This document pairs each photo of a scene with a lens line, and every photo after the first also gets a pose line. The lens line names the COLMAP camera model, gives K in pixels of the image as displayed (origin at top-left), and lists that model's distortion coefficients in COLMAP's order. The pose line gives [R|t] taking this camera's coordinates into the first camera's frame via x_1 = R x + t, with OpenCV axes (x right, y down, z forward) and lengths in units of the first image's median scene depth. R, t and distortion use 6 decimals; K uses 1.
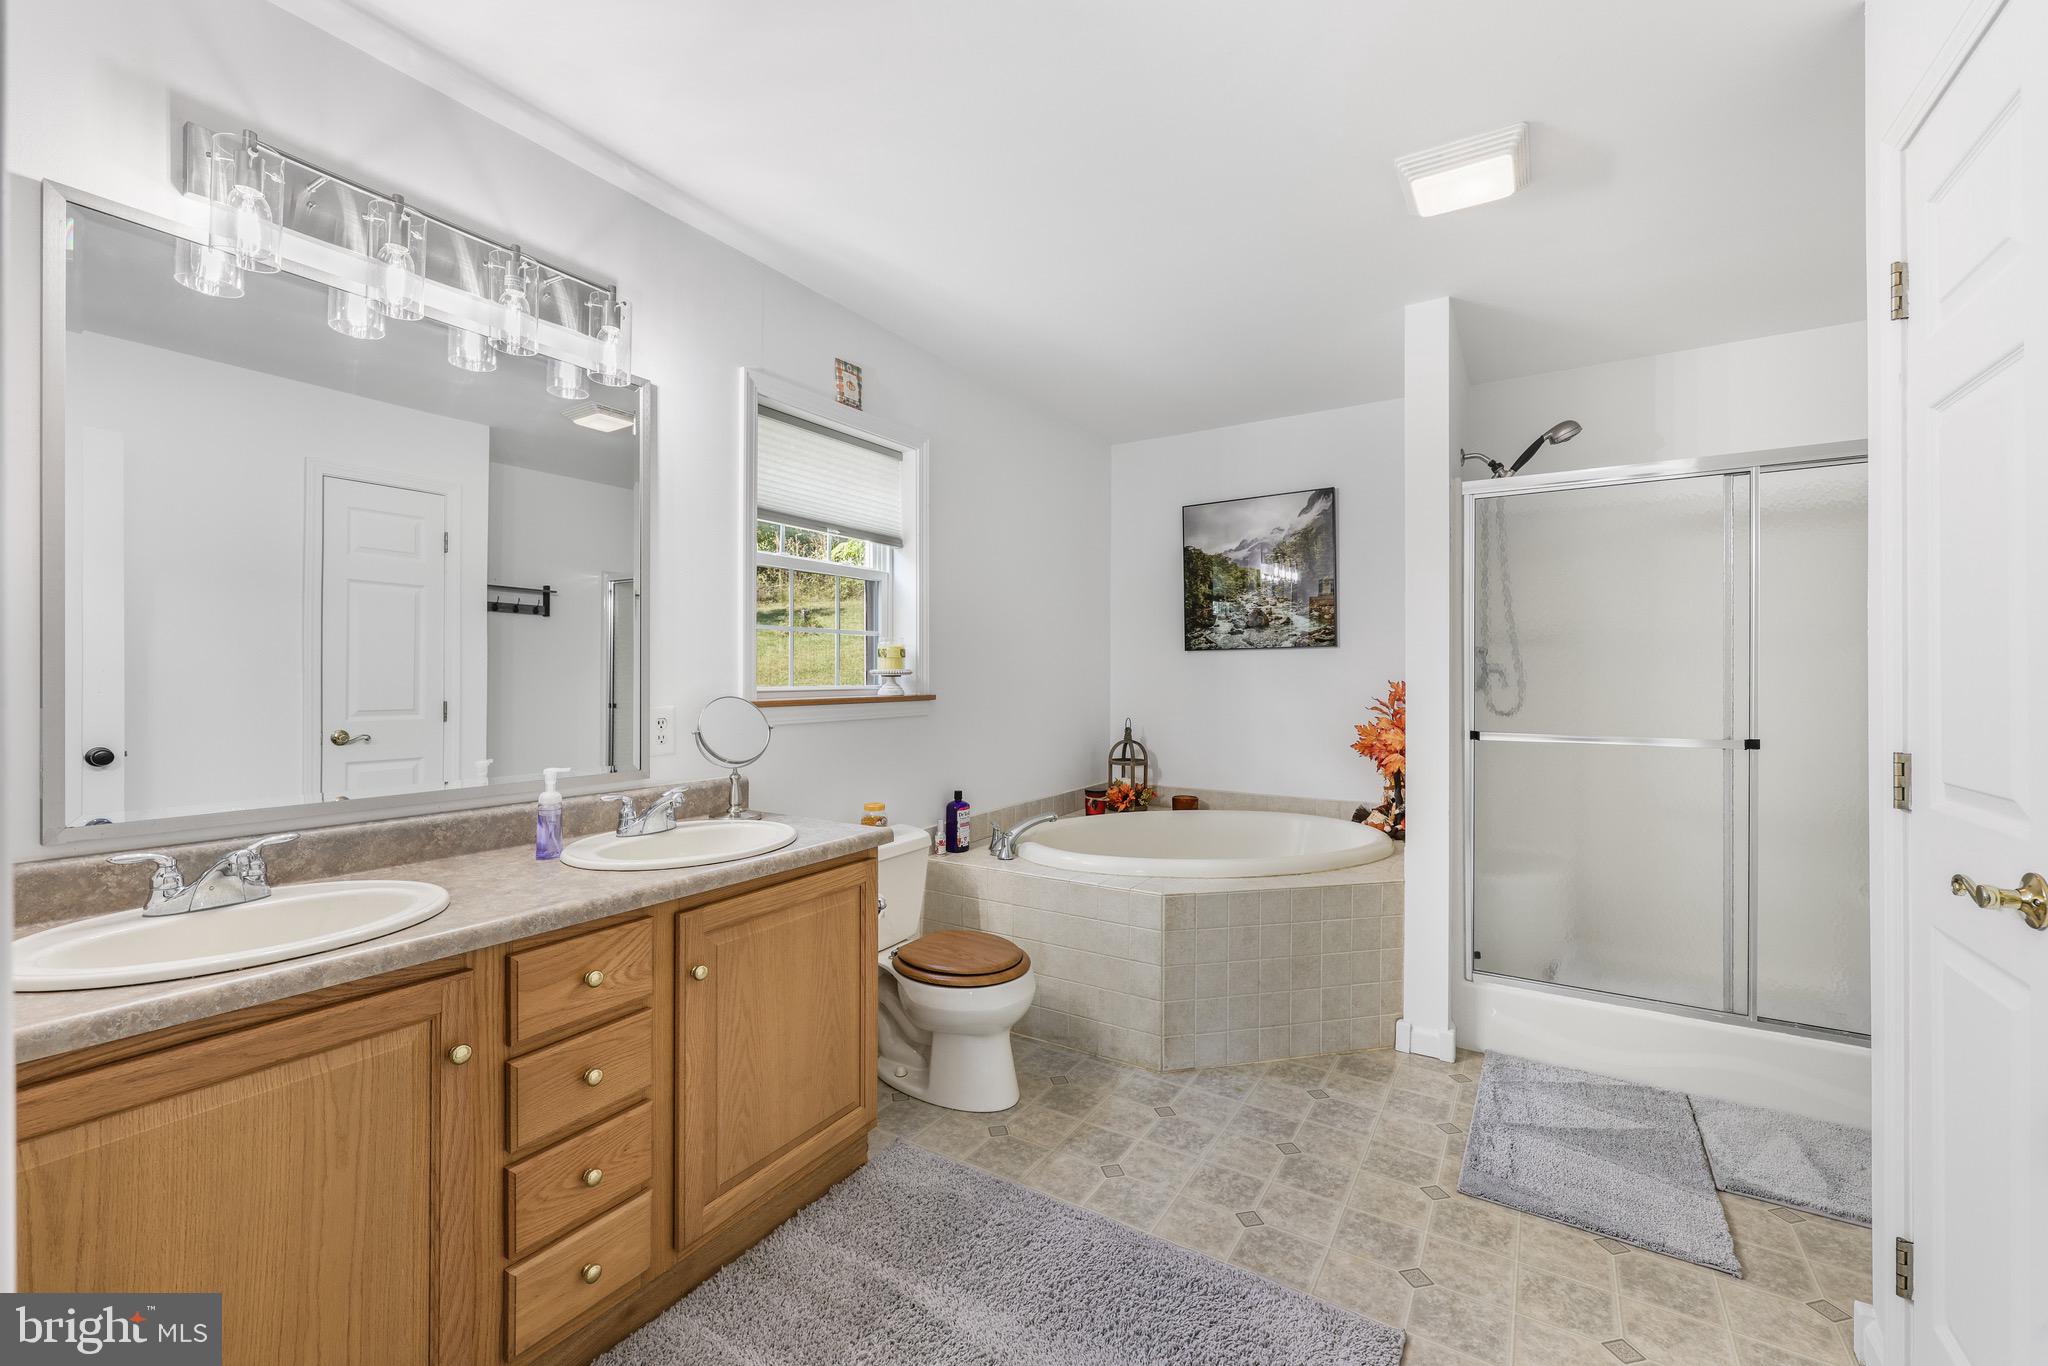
lens RADIAL K [[808.3, 0, 1032.1], [0, 808.3, 678.6], [0, 0, 1]] dist [0.000376, 0.000031]
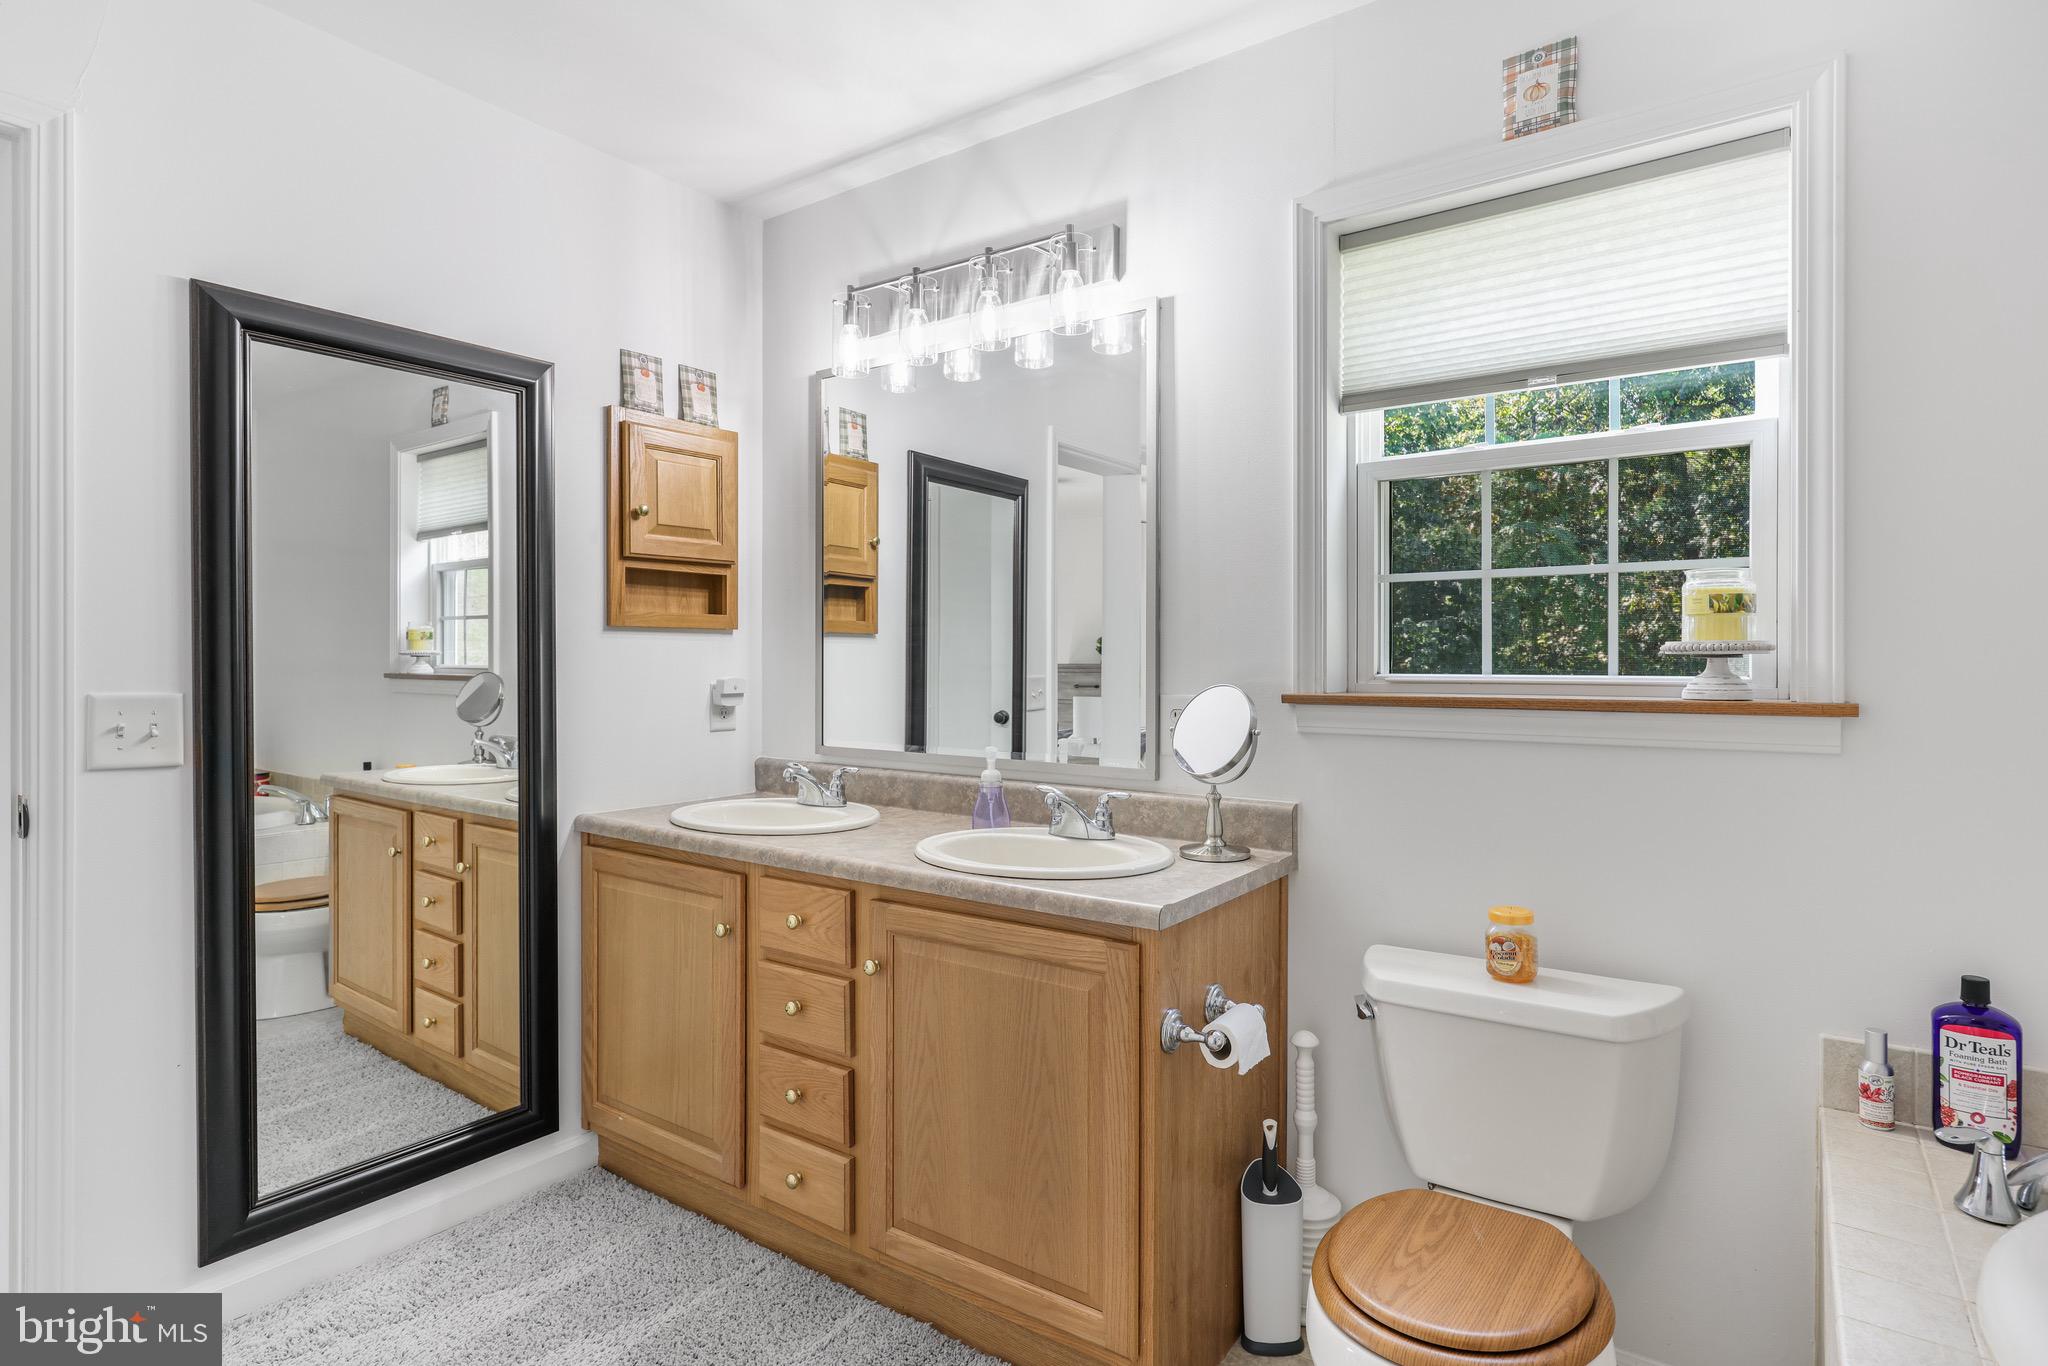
lens RADIAL K [[1048.4, 0, 1031.1], [0, 1048.4, 666.7], [0, 0, 1]] dist [0.004047, -0.002958]
pose [[-0.053413, 0.008150, -0.998539, 0.610873], [-0.003332, 0.999960, 0.008340, -0.001291], [0.998567, 0.003773, -0.053384, 0.945942]]
